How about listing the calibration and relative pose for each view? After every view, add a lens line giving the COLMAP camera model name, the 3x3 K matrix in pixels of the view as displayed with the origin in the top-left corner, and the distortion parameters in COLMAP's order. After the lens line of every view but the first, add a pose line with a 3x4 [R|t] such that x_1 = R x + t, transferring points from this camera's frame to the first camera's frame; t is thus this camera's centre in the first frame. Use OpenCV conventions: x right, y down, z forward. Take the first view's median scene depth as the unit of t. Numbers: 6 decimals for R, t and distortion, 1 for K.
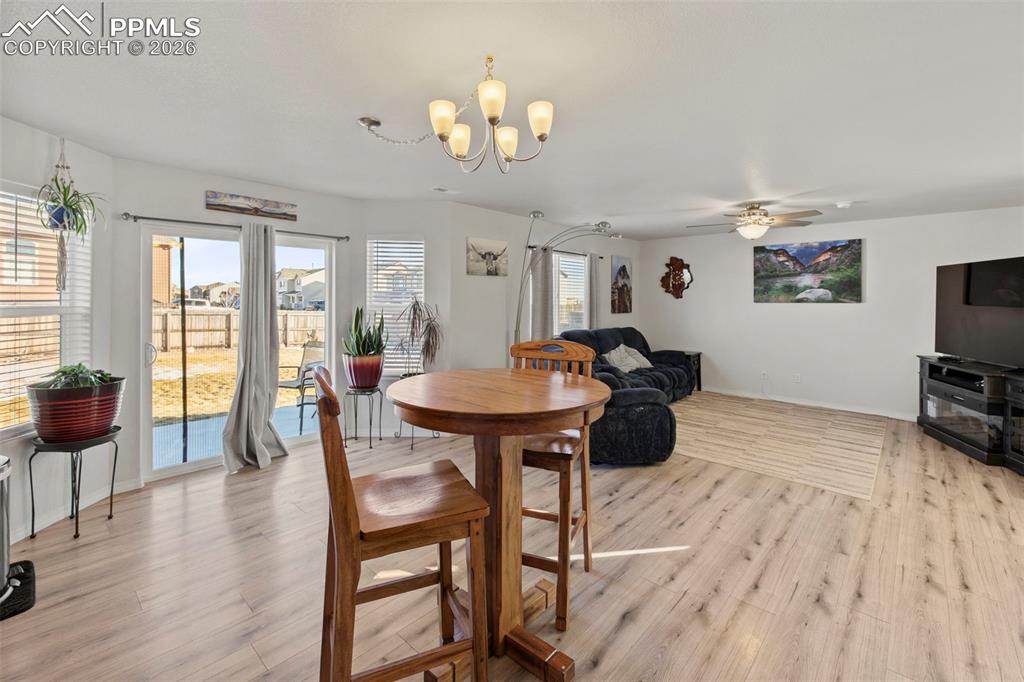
lens RADIAL K [[445.4, 0, 507.7], [0, 445.4, 293.8], [0, 0, 1]] dist [0.001866, 0.000158]
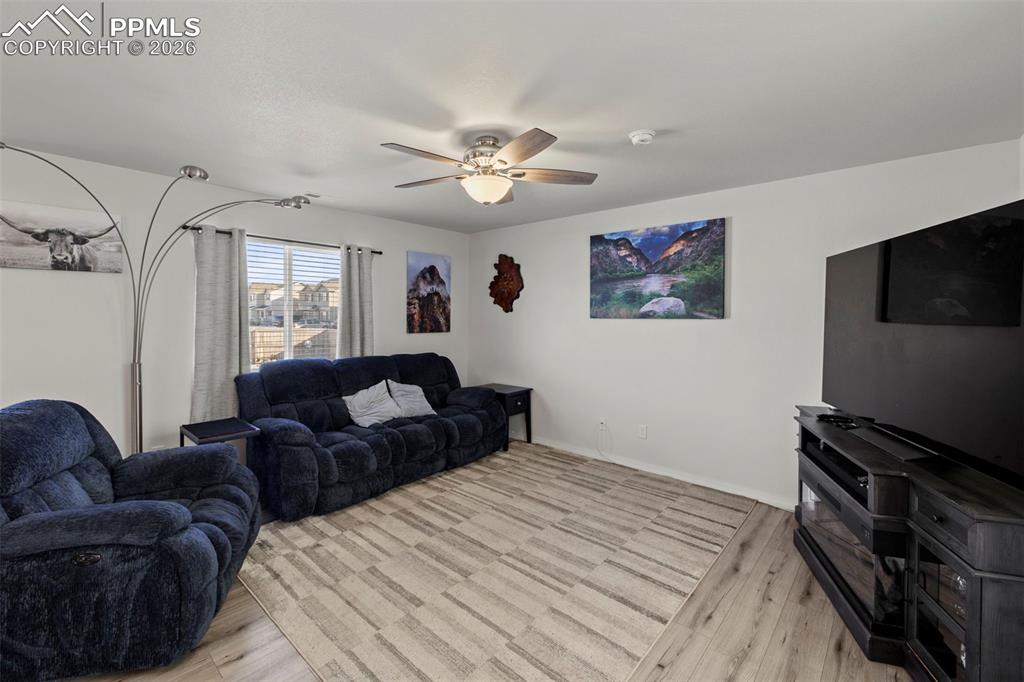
lens RADIAL K [[432.5, 0, 504.4], [0, 432.5, 328.3], [0, 0, 1]] dist [-0.001116, -0.000082]
pose [[0.999861, 0.001224, 0.016615, 0.423510], [-0.001964, 0.999003, 0.044607, 0.006334], [-0.016544, -0.044634, 0.998866, 0.347436]]
